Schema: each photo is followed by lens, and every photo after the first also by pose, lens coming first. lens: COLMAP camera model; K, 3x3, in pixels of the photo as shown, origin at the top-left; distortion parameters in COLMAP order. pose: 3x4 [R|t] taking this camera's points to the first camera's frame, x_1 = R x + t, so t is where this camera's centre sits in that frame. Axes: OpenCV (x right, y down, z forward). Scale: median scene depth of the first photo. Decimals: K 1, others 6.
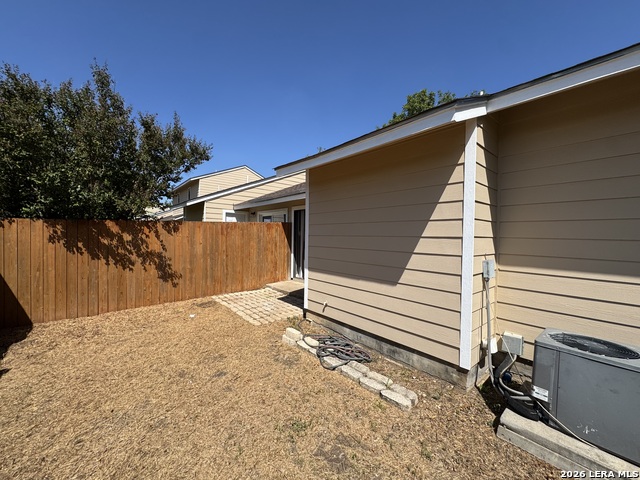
lens RADIAL K [[255.1, 0, 321.1], [0, 255.1, 241.1], [0, 0, 1]] dist [0.001792, -0.000037]
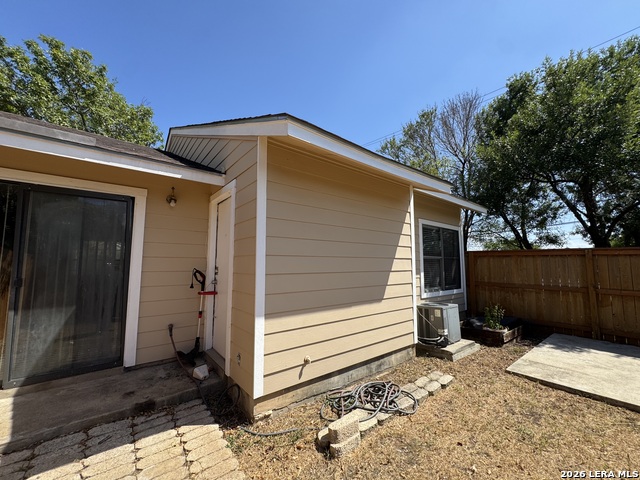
lens RADIAL K [[255.1, 0, 321.2], [0, 255.1, 238.7], [0, 0, 1]] dist [0.001792, -0.000037]
pose [[0.040908, 0.083814, 0.995641, -0.798306], [0.023890, 0.996109, -0.084835, -0.012642], [-0.998877, 0.027256, 0.038747, 1.129017]]
